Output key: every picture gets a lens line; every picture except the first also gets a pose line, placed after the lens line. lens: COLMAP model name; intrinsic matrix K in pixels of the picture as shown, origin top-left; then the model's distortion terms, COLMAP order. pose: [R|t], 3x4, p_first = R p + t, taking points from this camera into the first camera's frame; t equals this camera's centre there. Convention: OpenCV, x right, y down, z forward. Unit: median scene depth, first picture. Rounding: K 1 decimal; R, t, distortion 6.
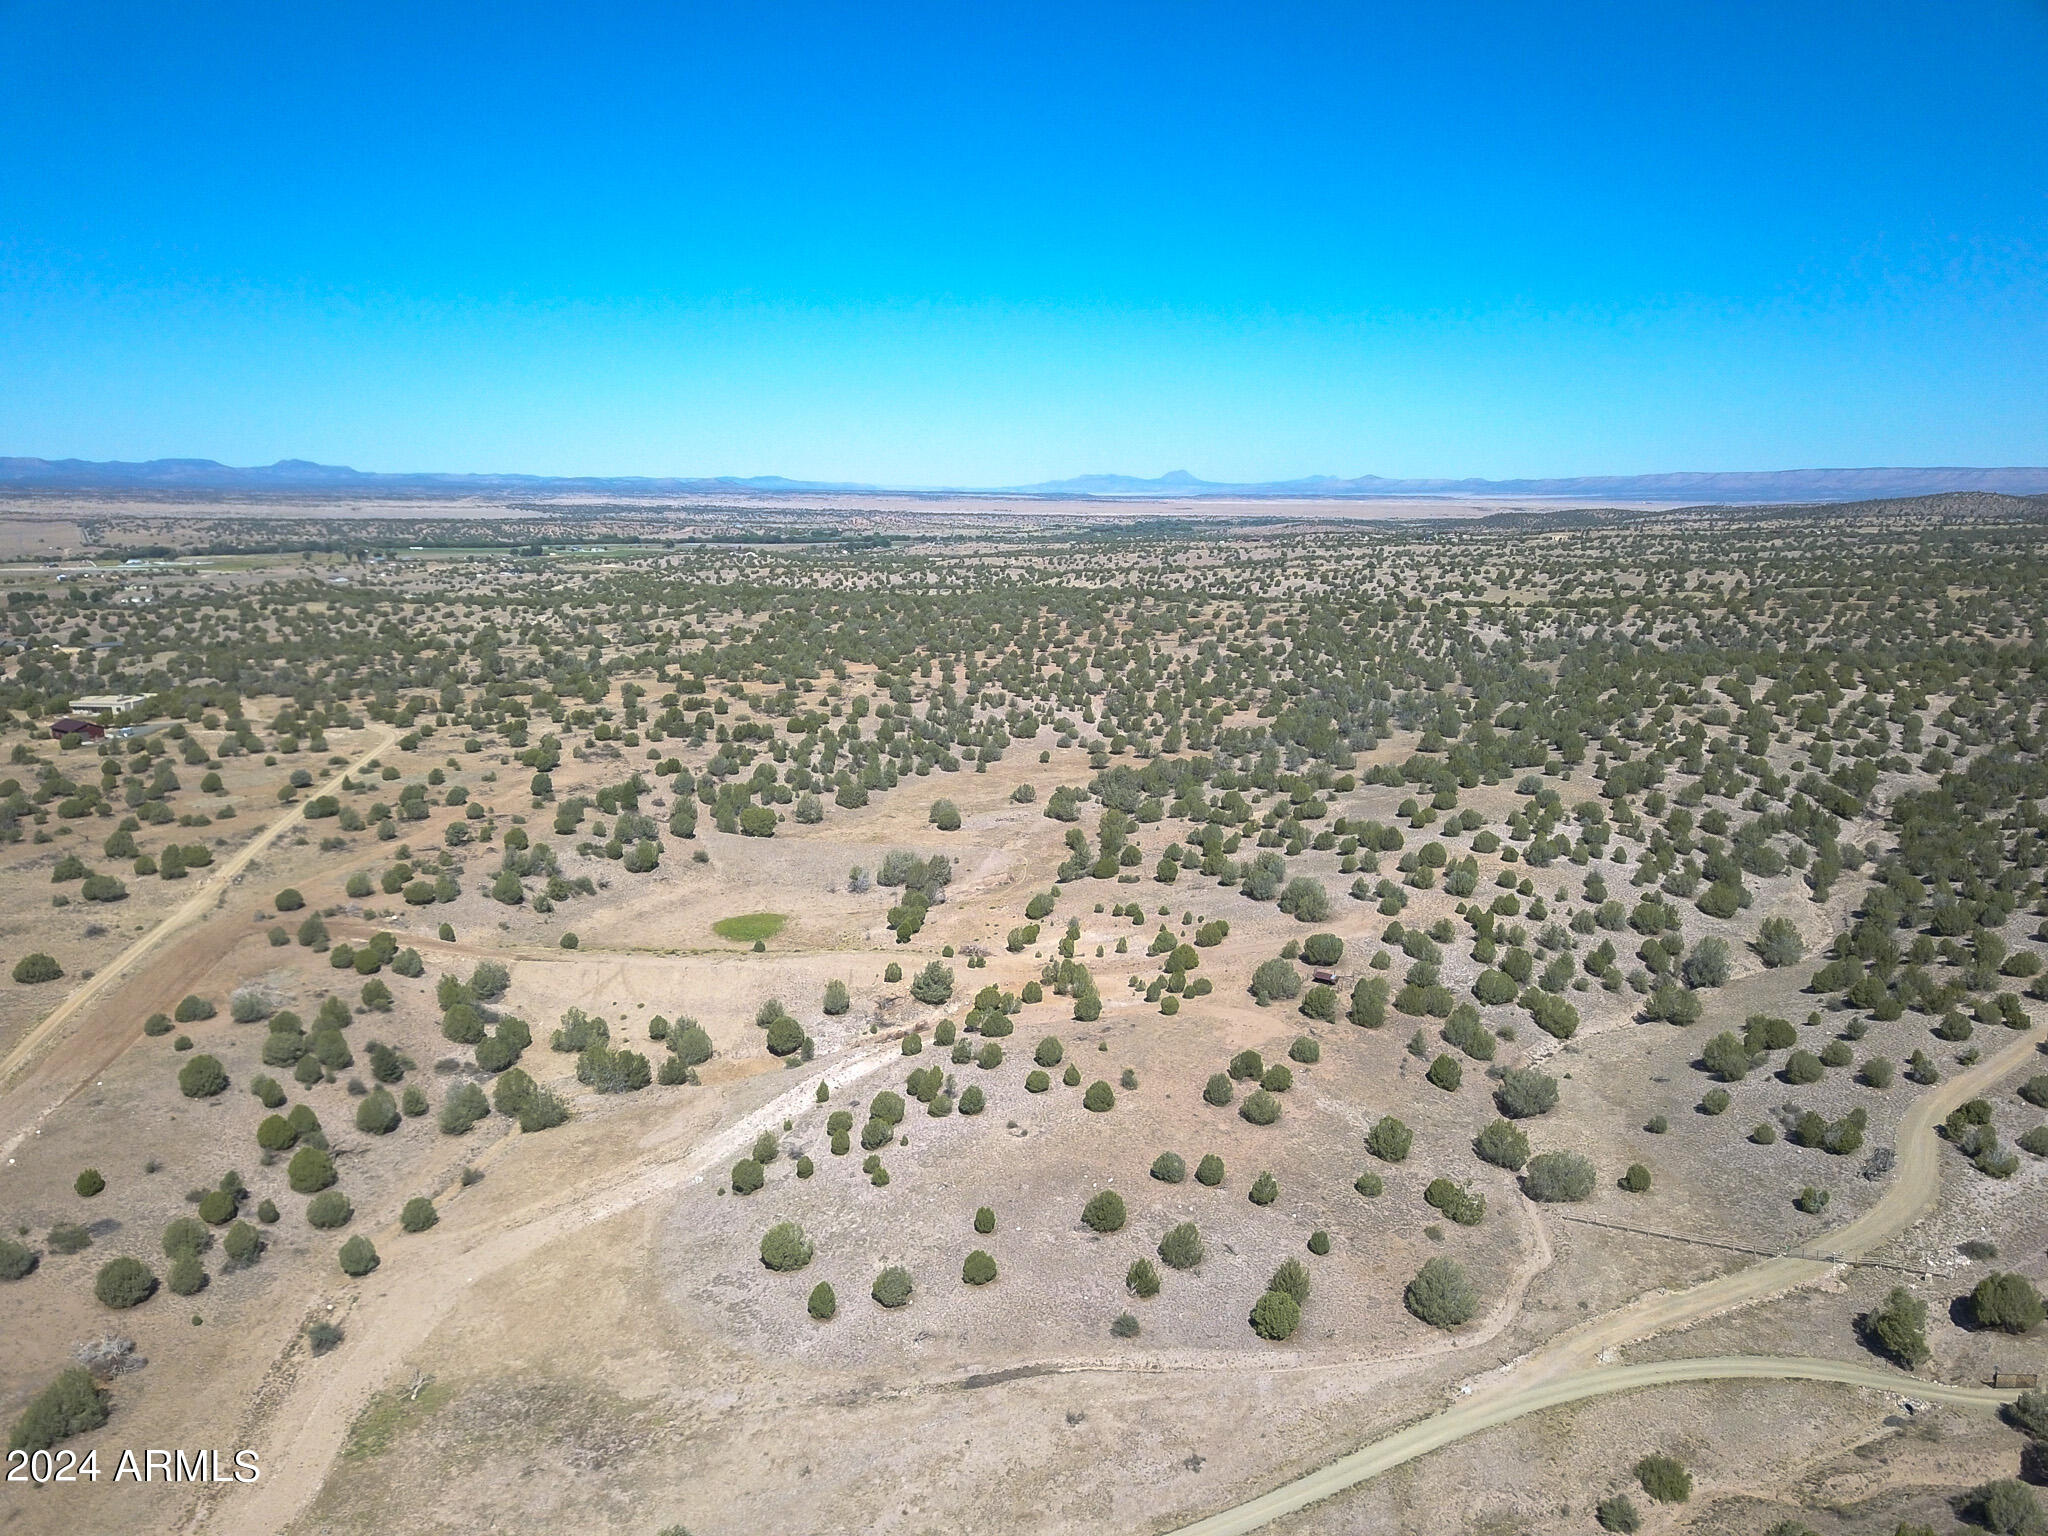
lens RADIAL K [[1561.5, 0, 1024.0], [0, 1561.5, 768.0], [0, 0, 1]] dist [-0.036930, 0.043146]
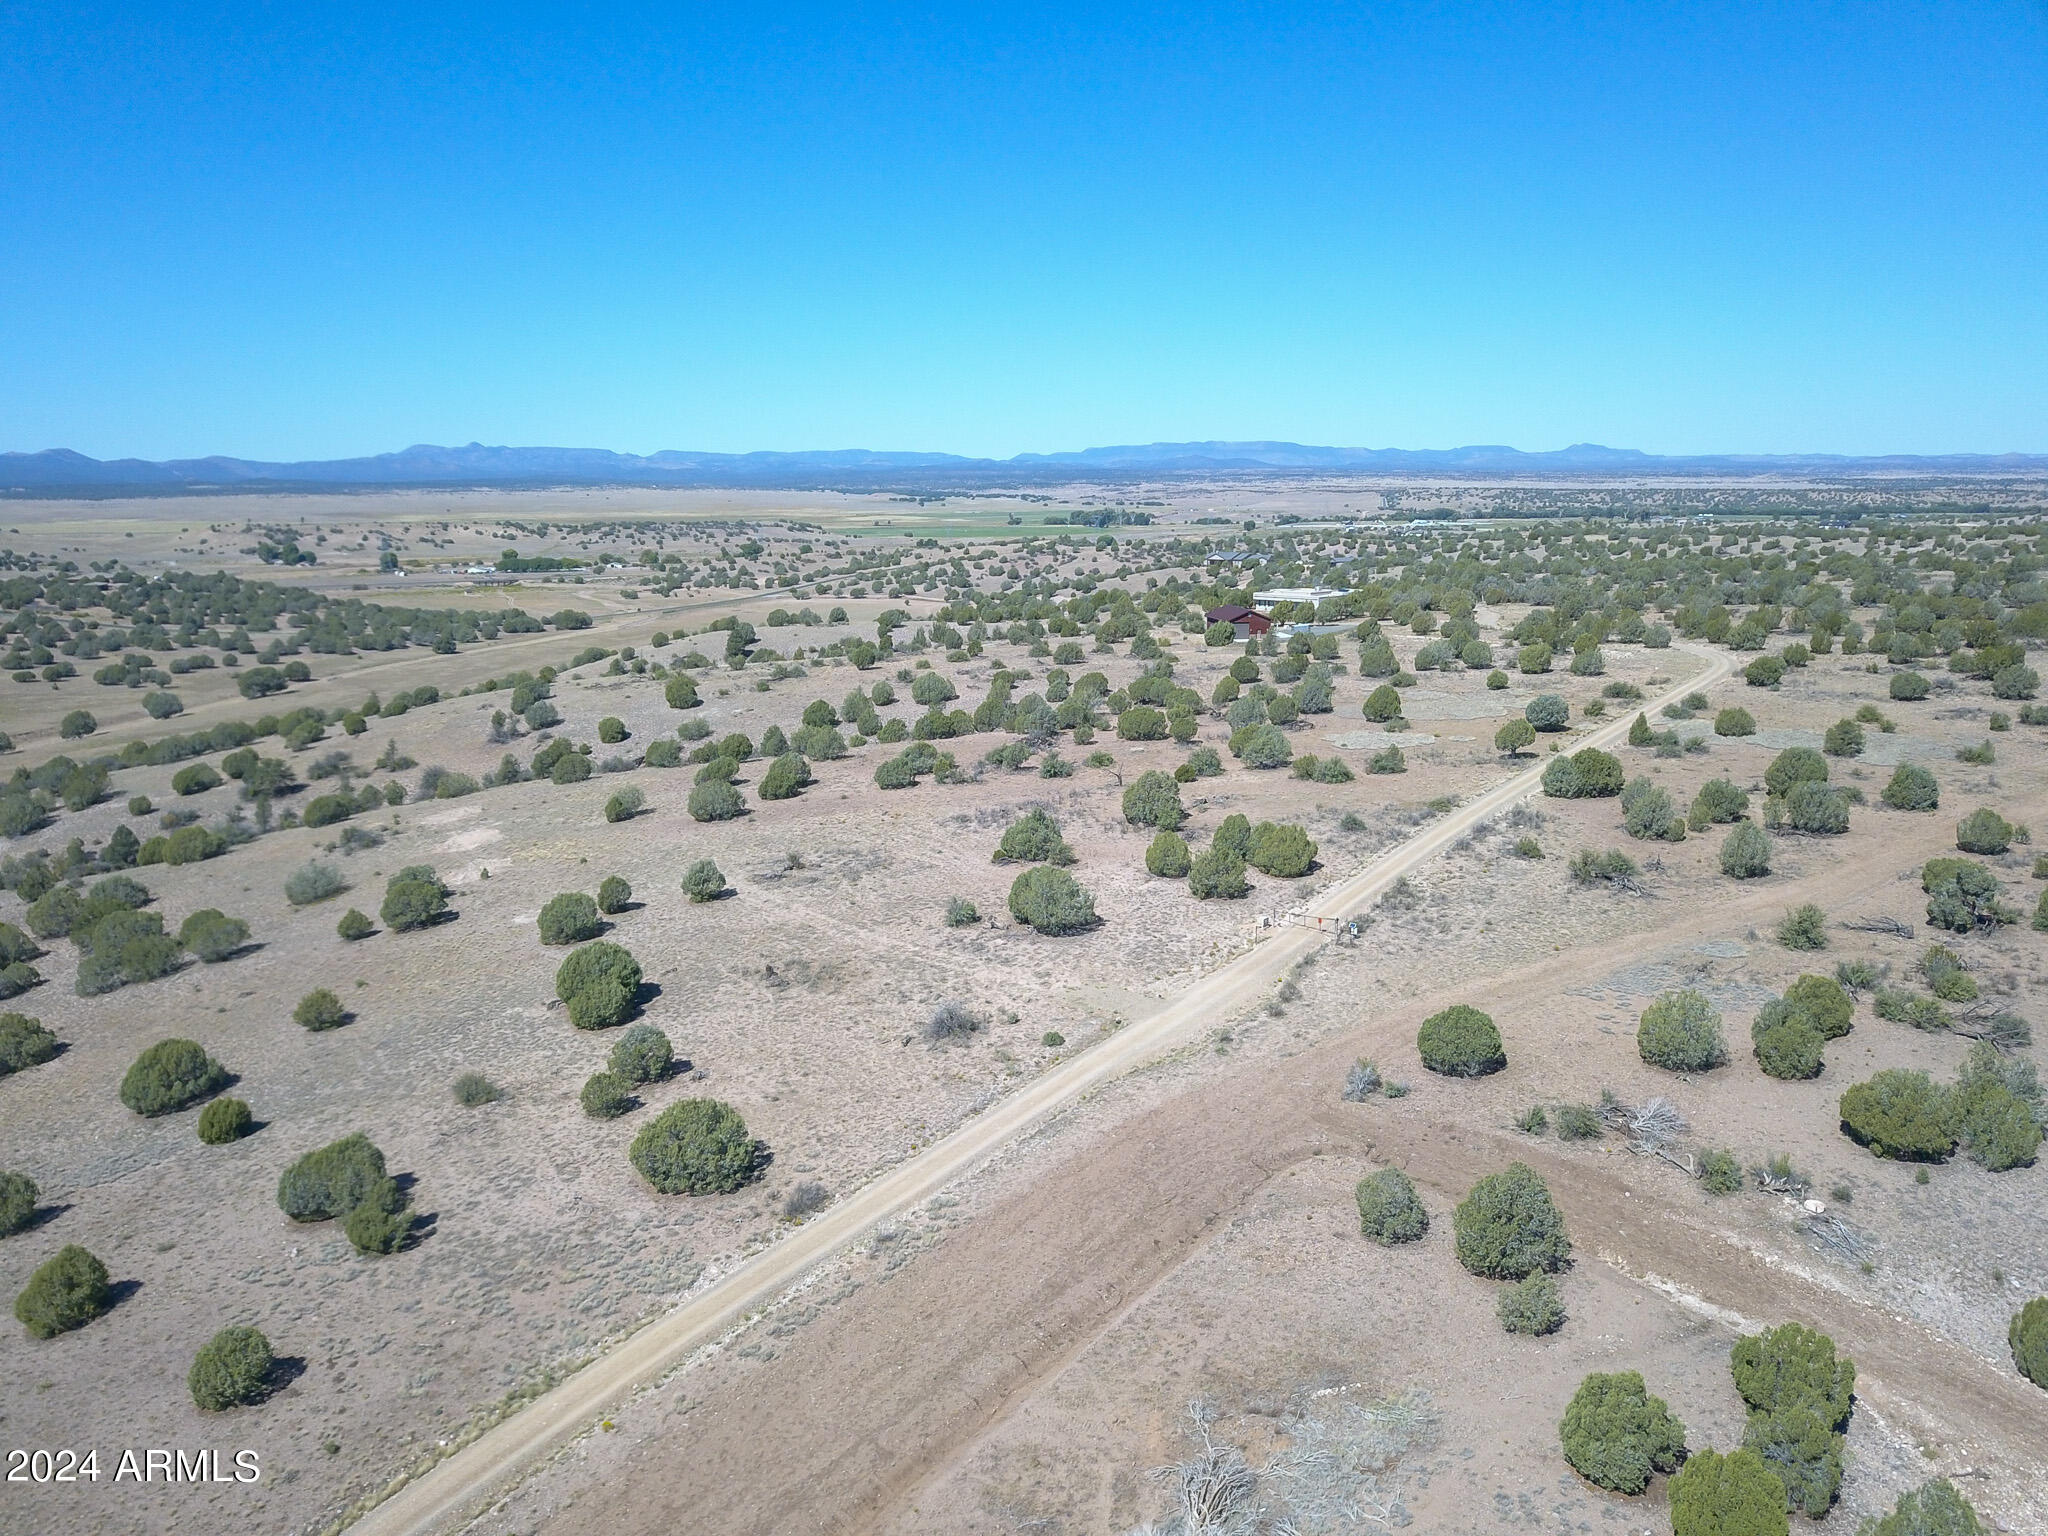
lens RADIAL K [[1570.2, 0, 1024.0], [0, 1570.2, 768.0], [0, 0, 1]] dist [0.006114, 0.000652]
pose [[0.718633, 0.114974, -0.685819, -0.274733], [-0.111230, 0.992544, 0.049842, 0.019979], [0.686436, 0.040465, 0.726064, 0.597166]]
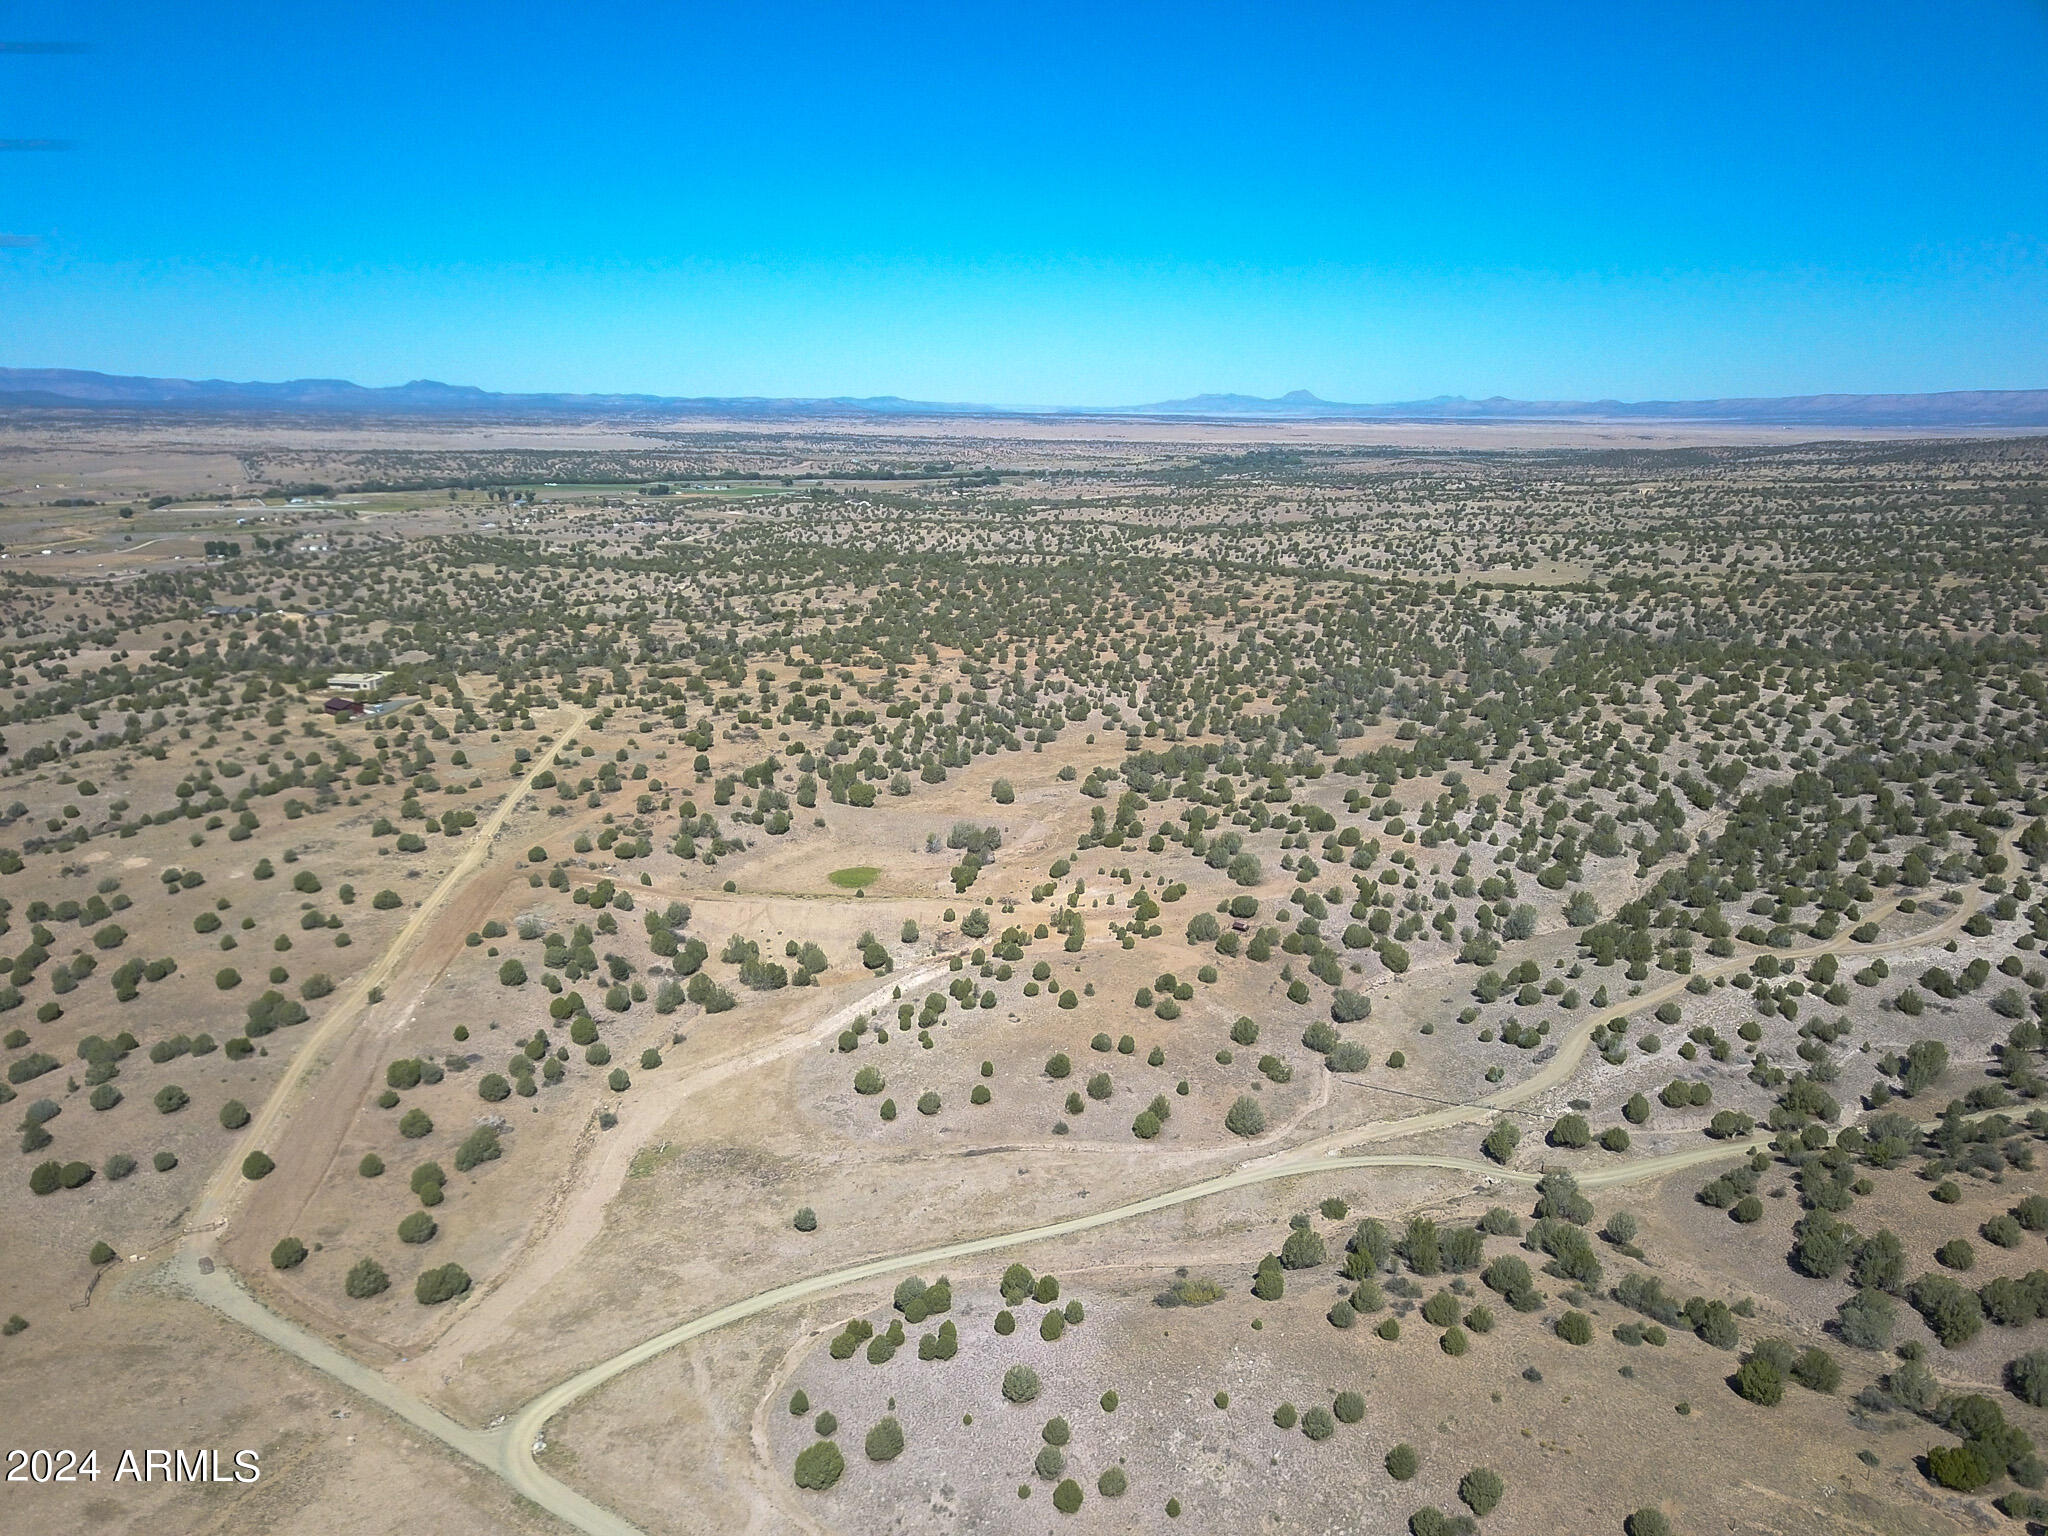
lens RADIAL K [[1566.0, 0, 1024.0], [0, 1566.0, 768.0], [0, 0, 1]] dist [0.005415, -0.064967]
pose [[0.997259, 0.018022, -0.071757, 0.069265], [-0.014413, 0.998621, 0.050487, -0.063736], [0.072568, -0.049314, 0.996144, -0.353217]]
